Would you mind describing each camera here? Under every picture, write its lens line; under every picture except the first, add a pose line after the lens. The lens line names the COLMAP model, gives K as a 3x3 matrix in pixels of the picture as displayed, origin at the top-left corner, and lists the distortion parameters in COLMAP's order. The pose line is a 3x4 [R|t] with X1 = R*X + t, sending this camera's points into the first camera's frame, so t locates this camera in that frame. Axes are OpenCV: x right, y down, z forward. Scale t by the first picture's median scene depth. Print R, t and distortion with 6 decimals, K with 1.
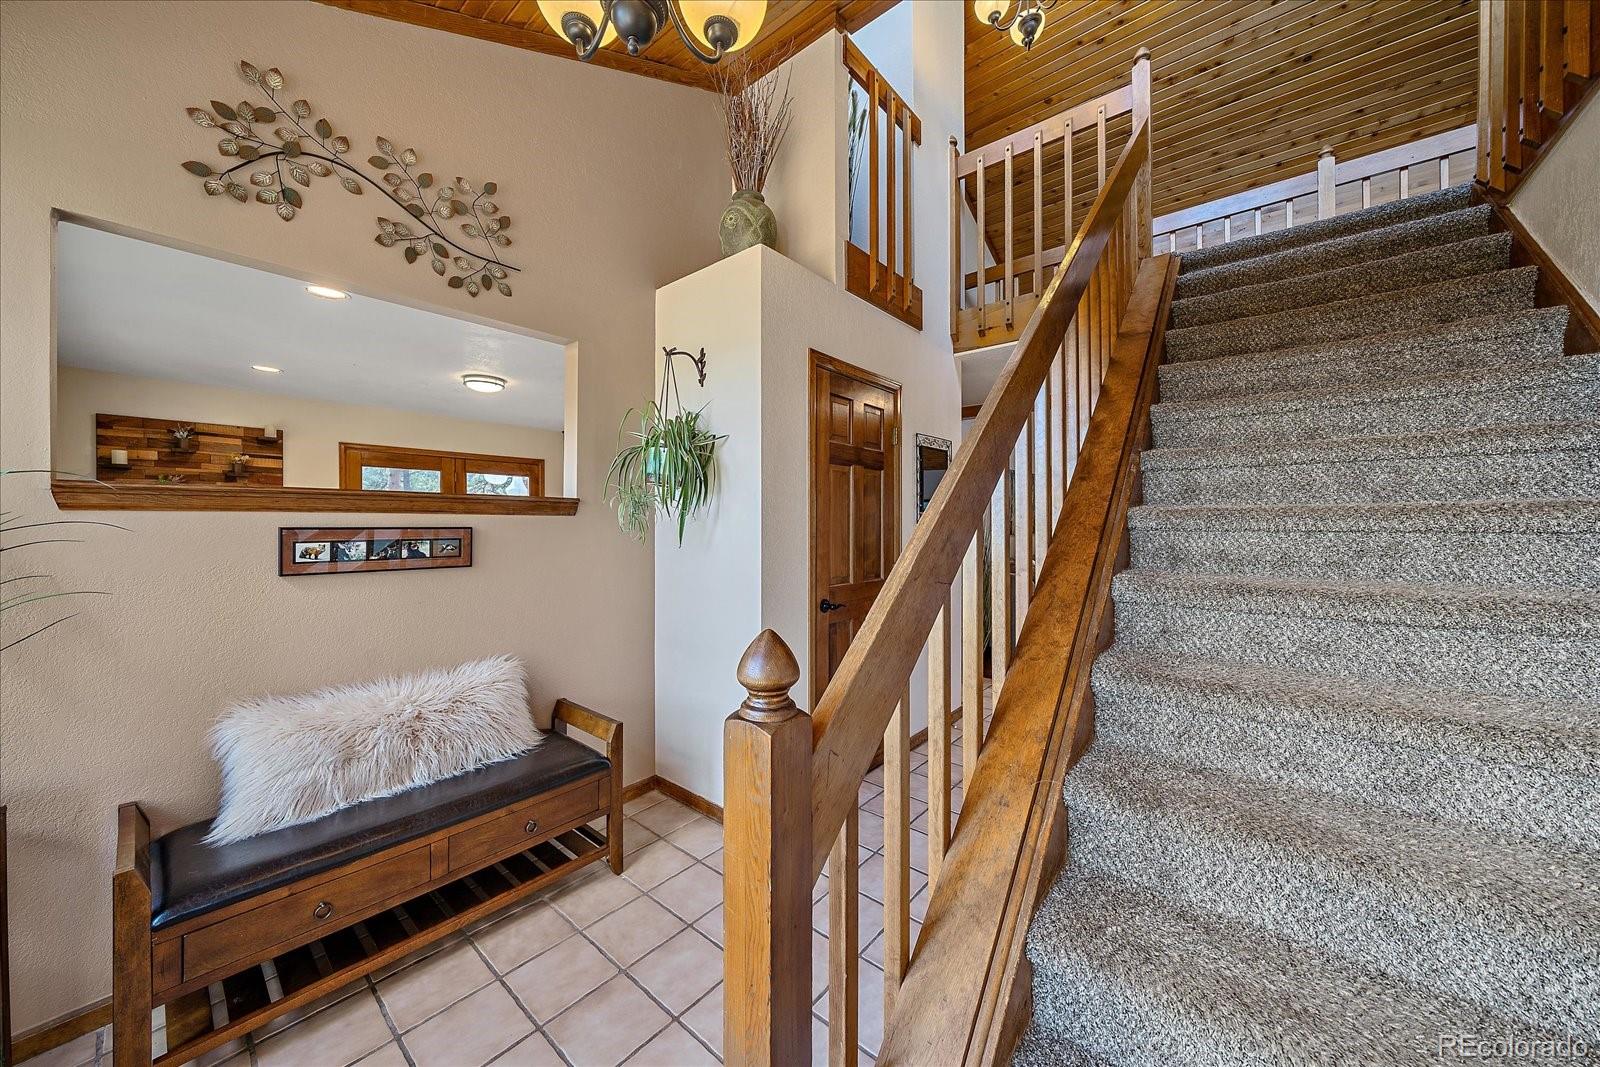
lens RADIAL K [[550.7, 0, 815.6], [0, 550.7, 530.3], [0, 0, 1]] dist [-0.006780, 0.000192]
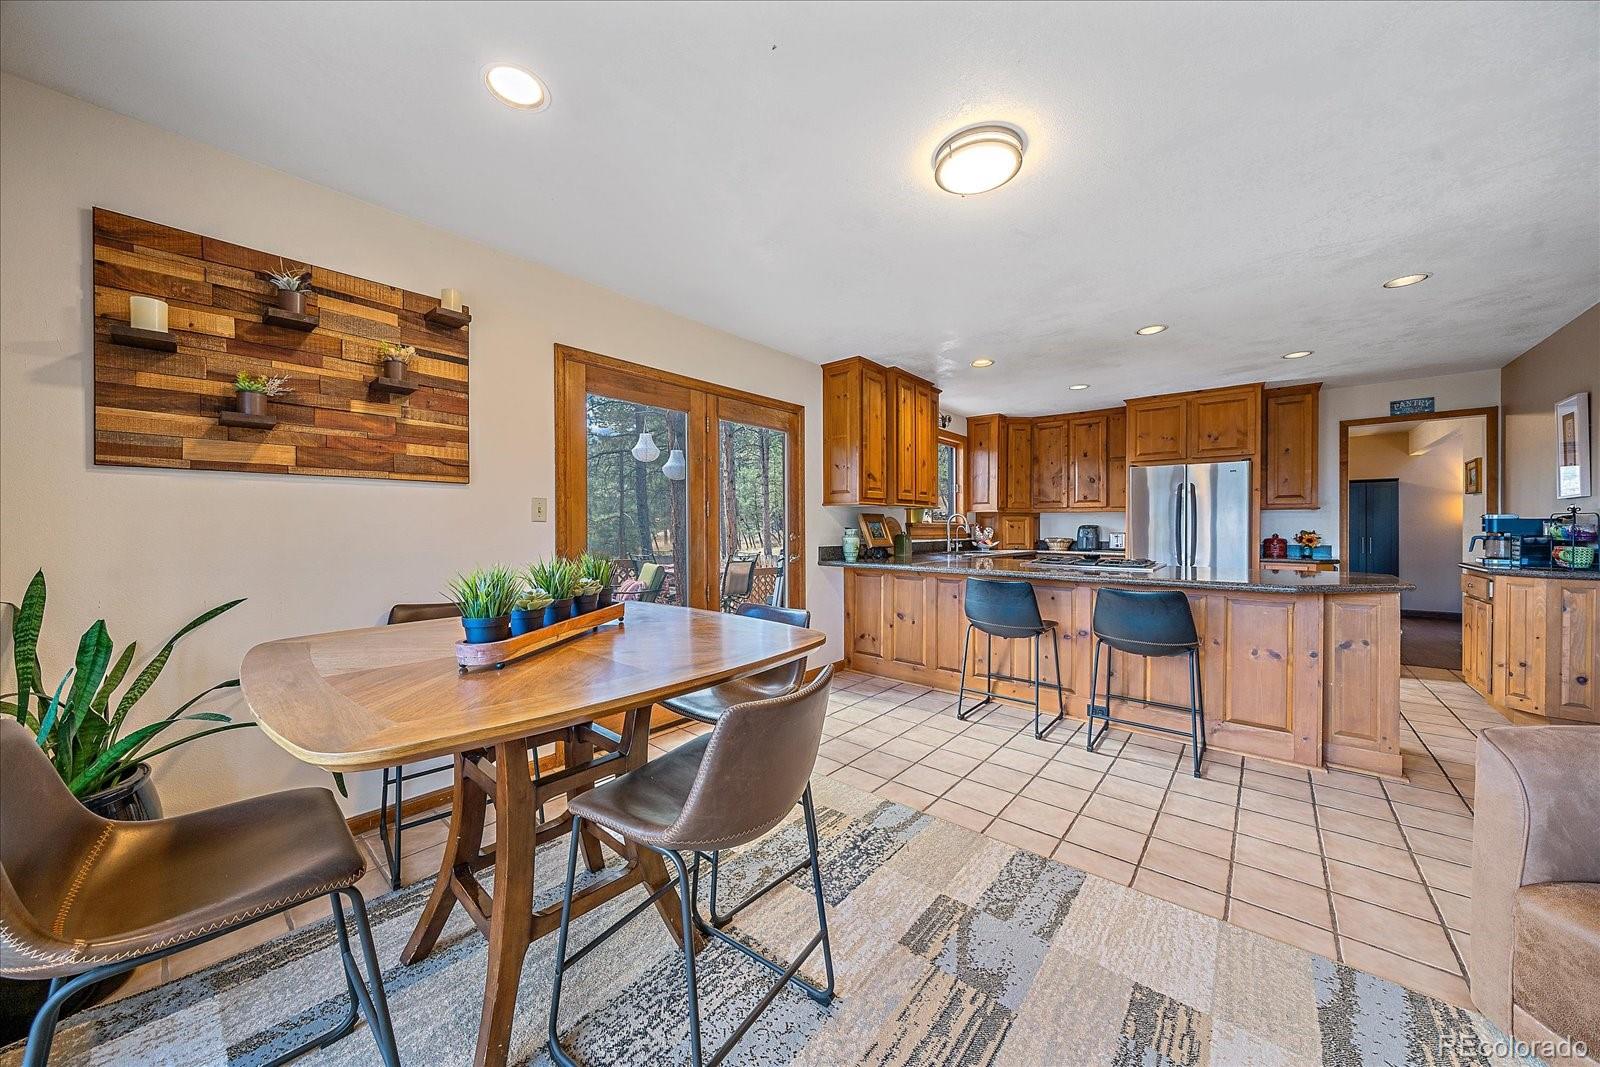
lens RADIAL K [[538.4, 0, 820.6], [0, 538.4, 535.1], [0, 0, 1]] dist [-0.005967, 0.000097]
pose [[0.999958, 0.000935, -0.009081, -0.728120], [-0.000835, 0.999939, 0.011000, 0.026258], [0.009091, -0.010991, 0.999898, 0.569808]]
